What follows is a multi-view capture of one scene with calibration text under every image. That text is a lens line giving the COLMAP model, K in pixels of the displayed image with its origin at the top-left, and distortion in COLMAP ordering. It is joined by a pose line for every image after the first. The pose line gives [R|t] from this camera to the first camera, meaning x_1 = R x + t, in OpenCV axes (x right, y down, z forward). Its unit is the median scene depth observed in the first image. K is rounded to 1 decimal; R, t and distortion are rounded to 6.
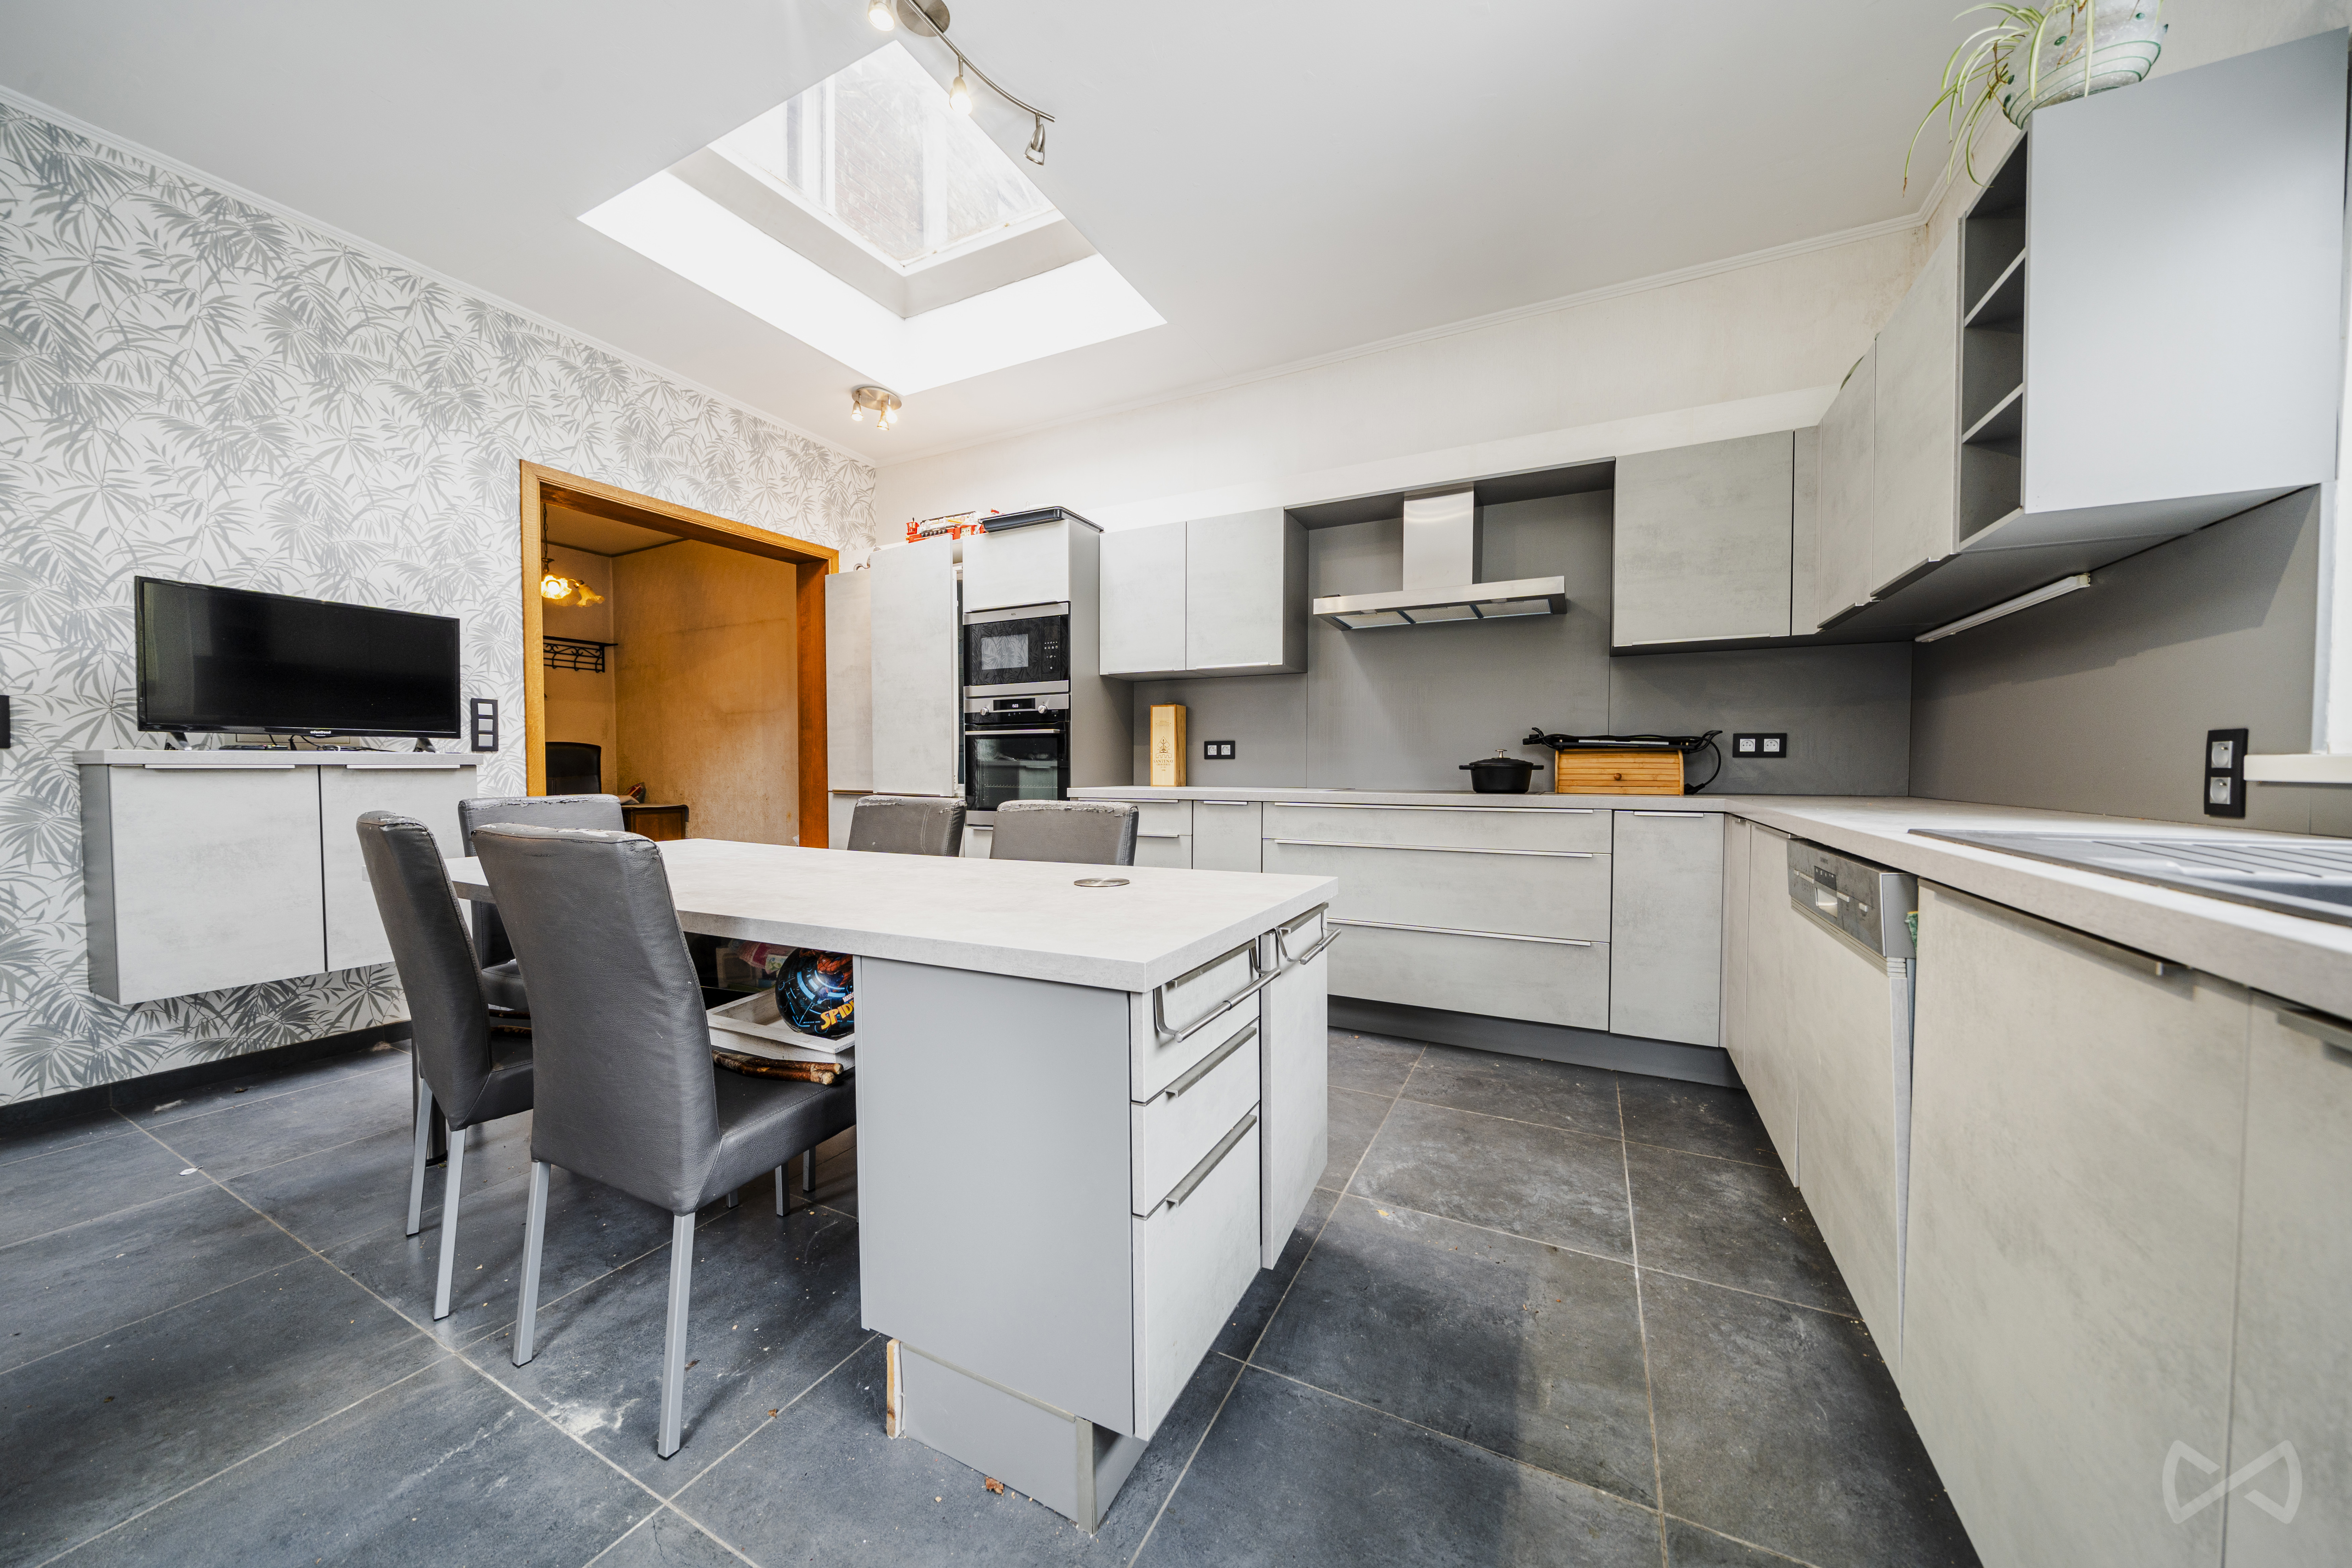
lens RADIAL K [[792.2, 0, 1179.1], [0, 792.2, 791.6], [0, 0, 1]] dist [0.000196, 0.000014]
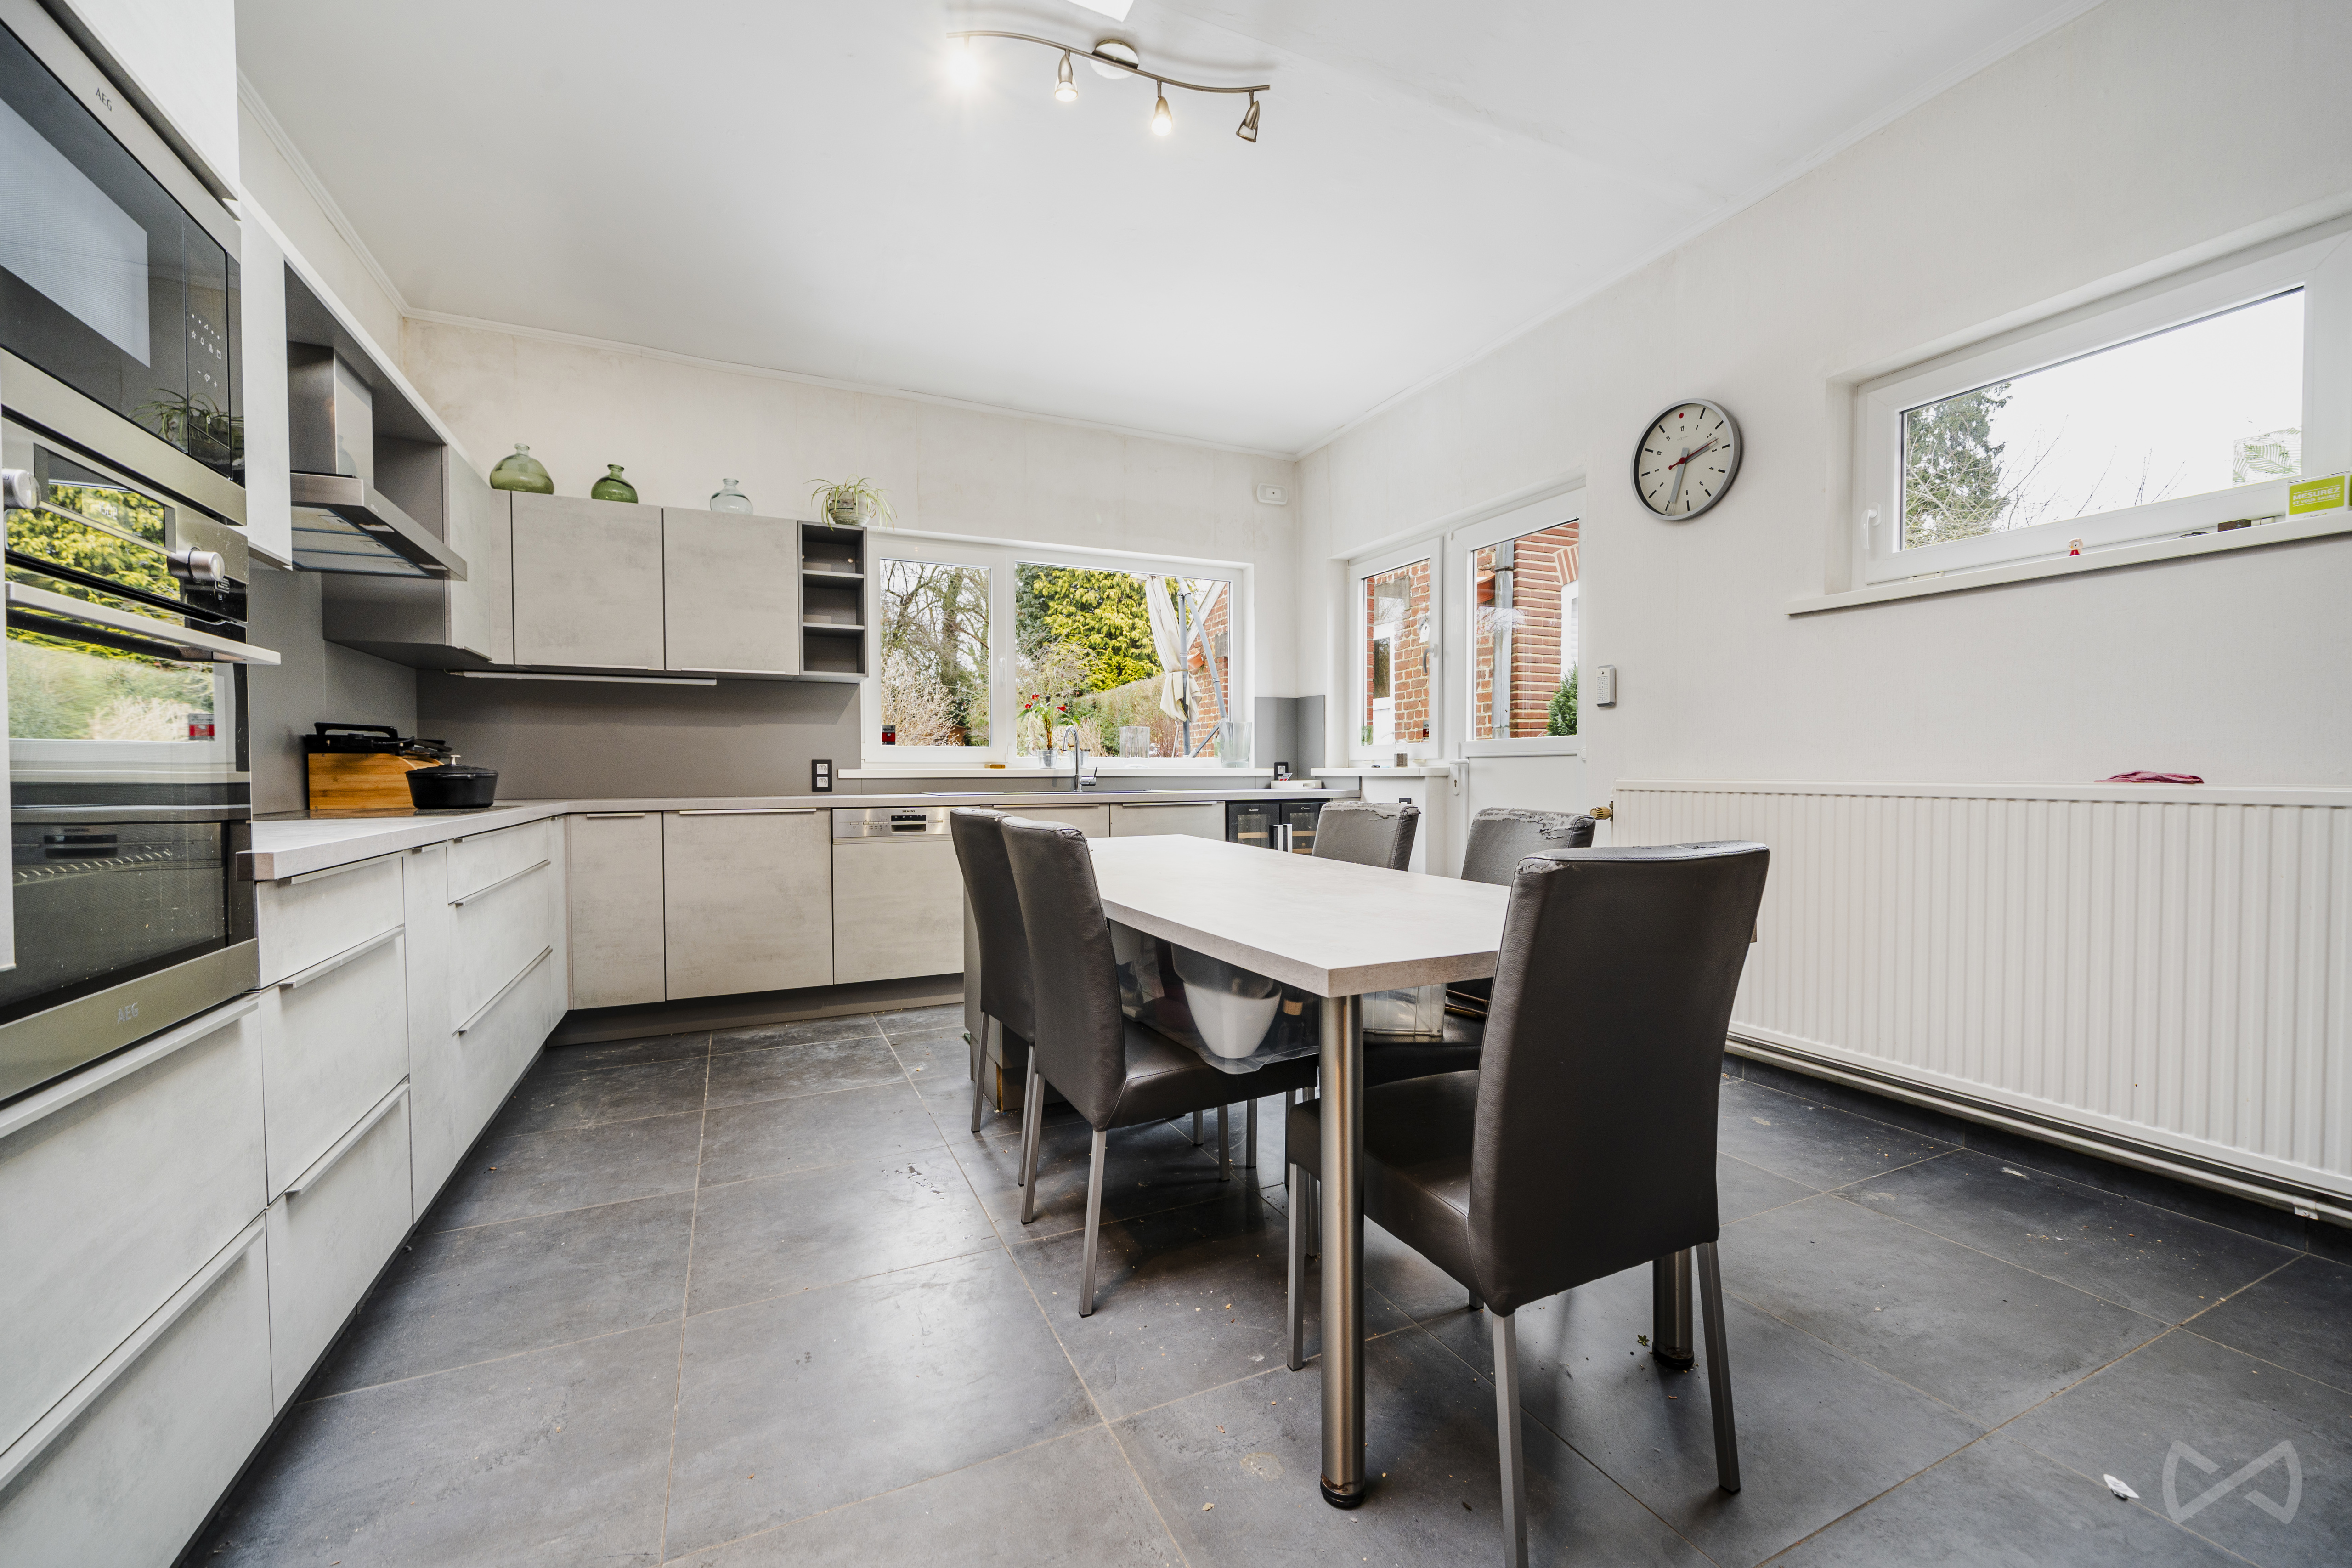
lens RADIAL K [[949.1, 0, 1179.7], [0, 949.1, 789.5], [0, 0, 1]] dist [-0.001161, -0.000394]
pose [[-0.787531, -0.007622, 0.616228, -0.797225], [0.026023, 0.998620, 0.045608, -0.043760], [-0.615726, 0.051954, -0.786246, 1.341548]]
